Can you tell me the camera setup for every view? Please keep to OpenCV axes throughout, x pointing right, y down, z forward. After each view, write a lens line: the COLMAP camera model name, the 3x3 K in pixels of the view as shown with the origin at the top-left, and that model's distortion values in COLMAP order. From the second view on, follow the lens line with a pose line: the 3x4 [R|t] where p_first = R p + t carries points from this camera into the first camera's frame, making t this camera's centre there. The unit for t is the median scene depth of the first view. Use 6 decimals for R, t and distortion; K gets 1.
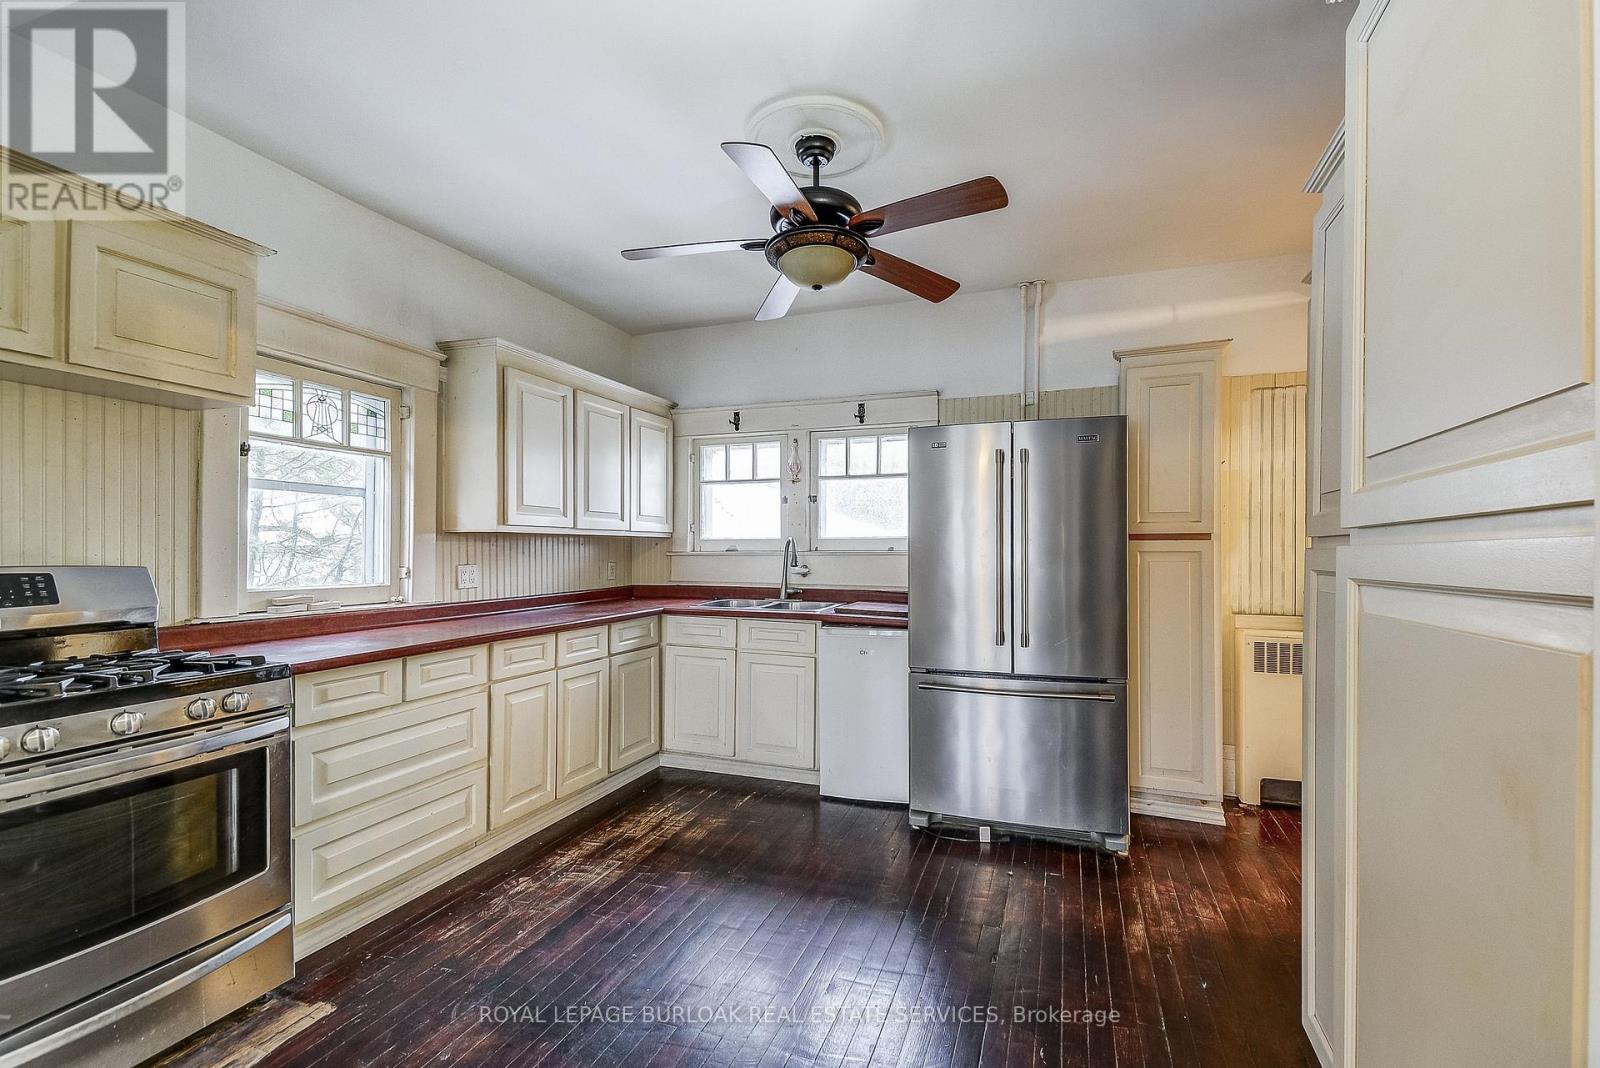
lens RADIAL K [[715.7, 0, 803.8], [0, 715.7, 549.9], [0, 0, 1]] dist [0.037163, -0.004641]
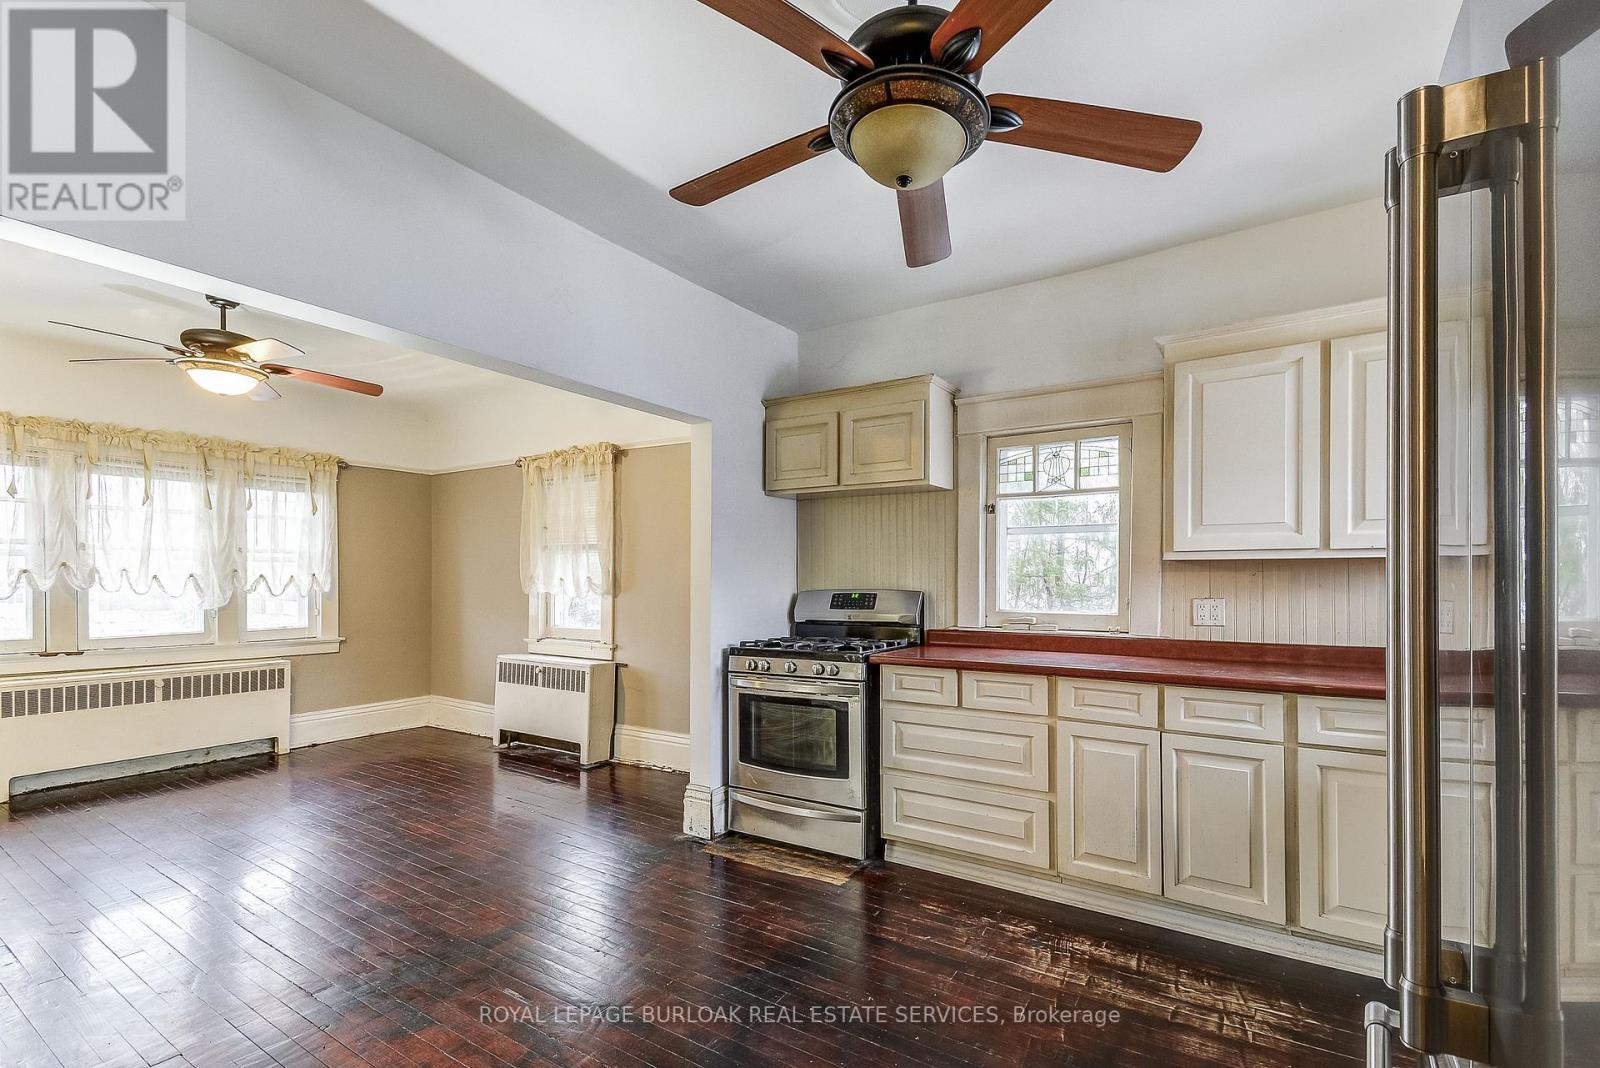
lens RADIAL K [[715.7, 0, 840.8], [0, 715.7, 579.6], [0, 0, 1]] dist [0.037163, -0.004641]
pose [[-0.202123, -0.006127, -0.979341, 0.557425], [-0.004119, 0.999977, -0.005406, 0.004835], [0.979352, 0.002942, -0.202143, 0.892190]]
